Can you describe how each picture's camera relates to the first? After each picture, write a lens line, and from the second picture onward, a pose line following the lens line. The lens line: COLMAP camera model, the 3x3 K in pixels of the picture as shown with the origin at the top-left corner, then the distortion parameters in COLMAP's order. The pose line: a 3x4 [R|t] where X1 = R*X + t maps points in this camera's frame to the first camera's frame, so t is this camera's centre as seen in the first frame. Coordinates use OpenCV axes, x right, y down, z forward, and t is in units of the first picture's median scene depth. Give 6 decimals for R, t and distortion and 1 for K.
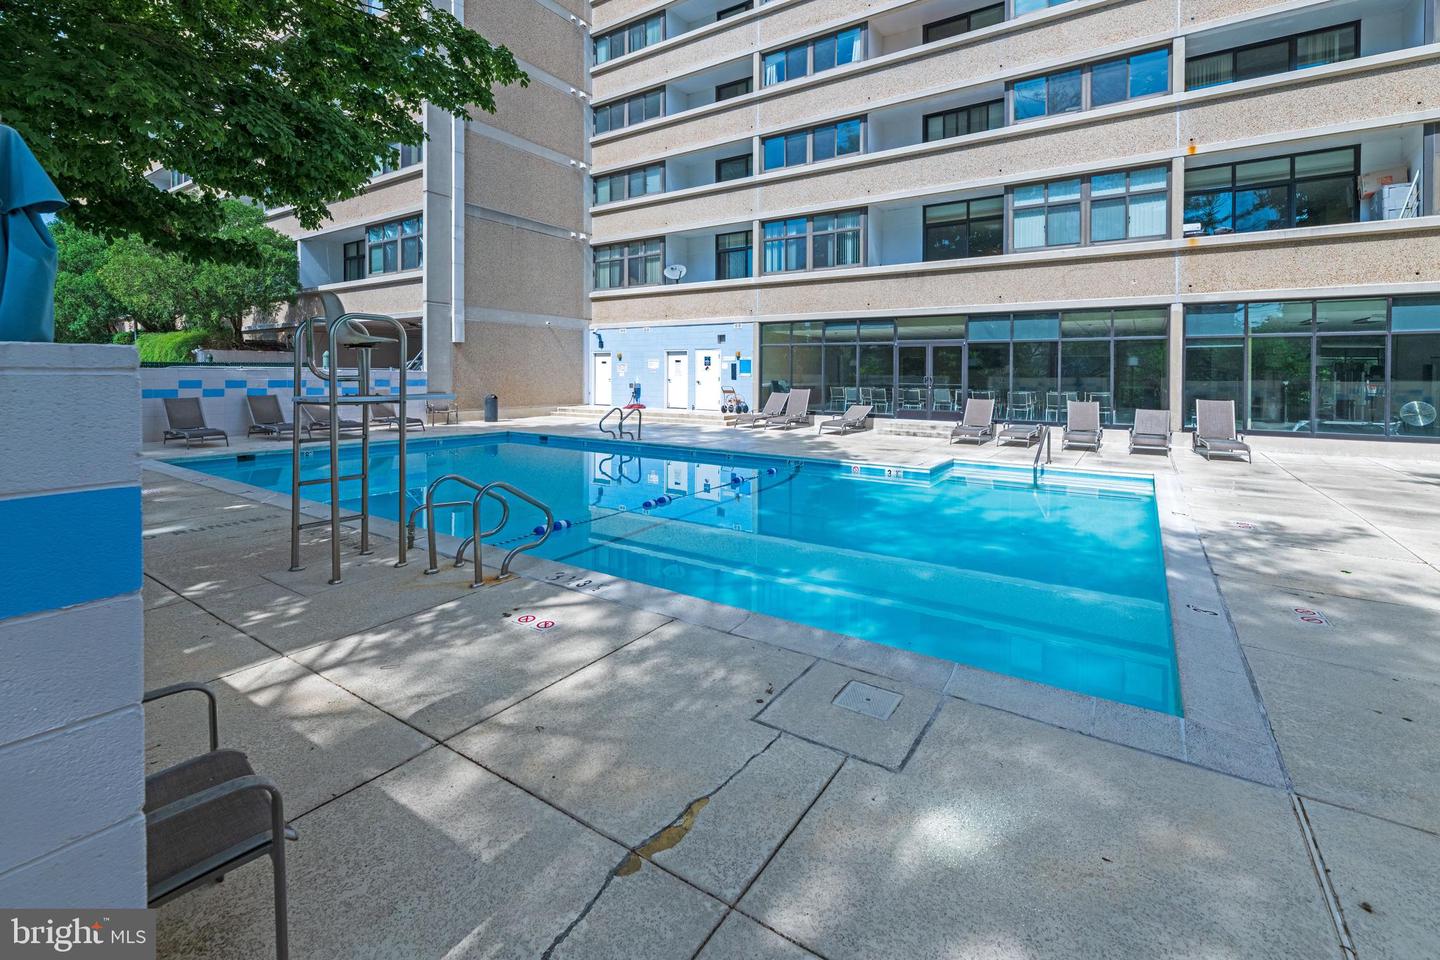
lens RADIAL K [[606.7, 0, 744.3], [0, 606.7, 380.6], [0, 0, 1]] dist [0.001165, -0.000788]
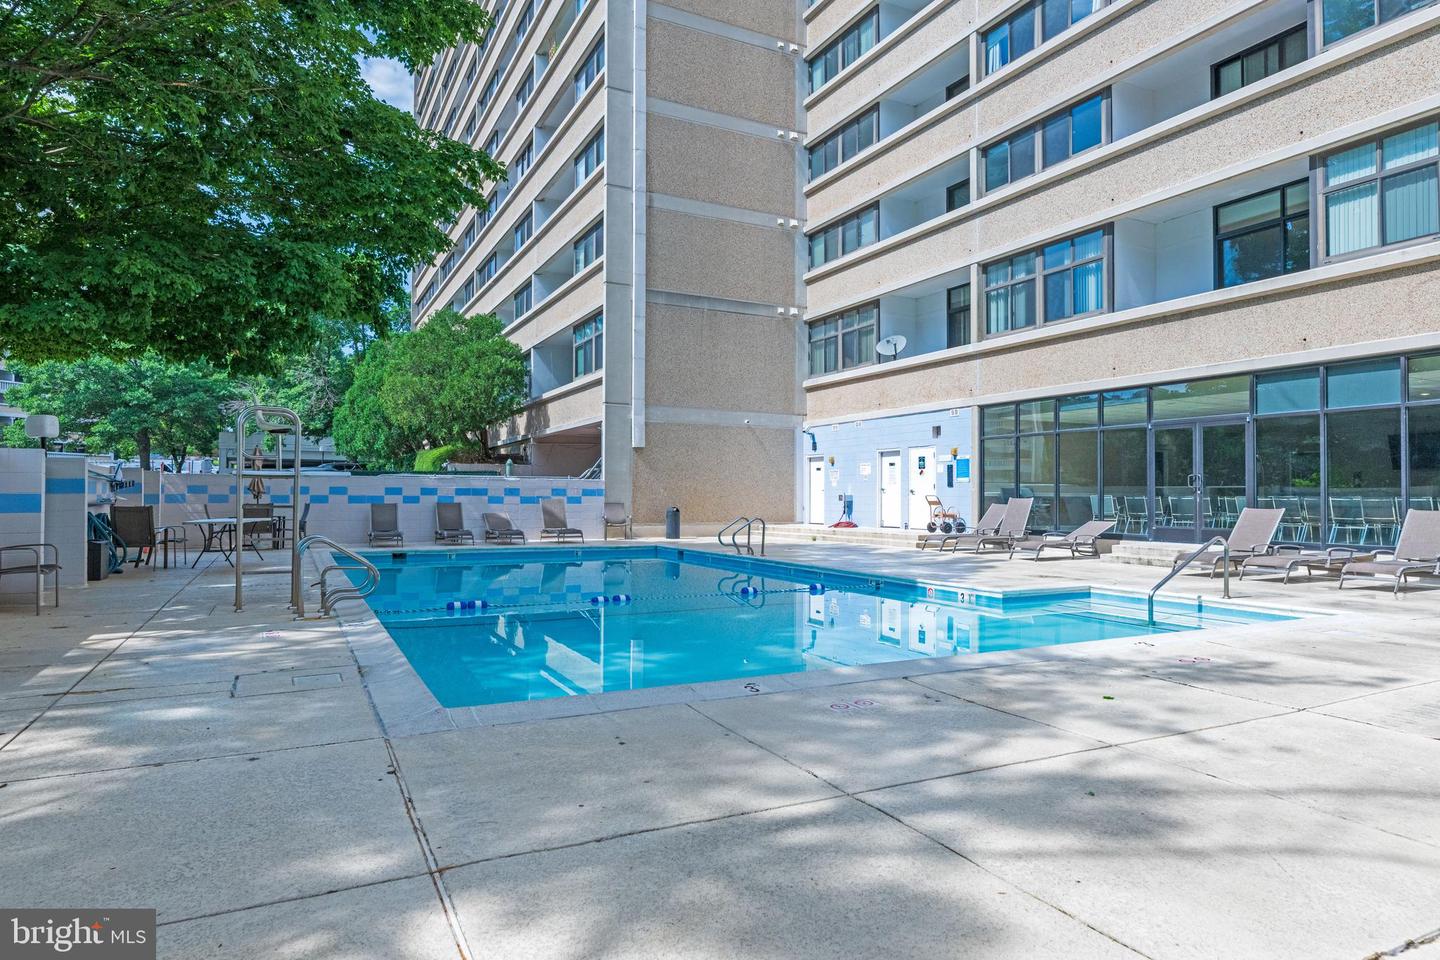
lens RADIAL K [[857.2, 0, 719.5], [0, 857.2, 484.0], [0, 0, 1]] dist [0.001799, -0.001131]
pose [[0.864972, -0.009624, -0.501727, 0.255978], [-0.003897, 0.999657, -0.025892, 0.022147], [0.501804, 0.024351, 0.864638, -0.019301]]
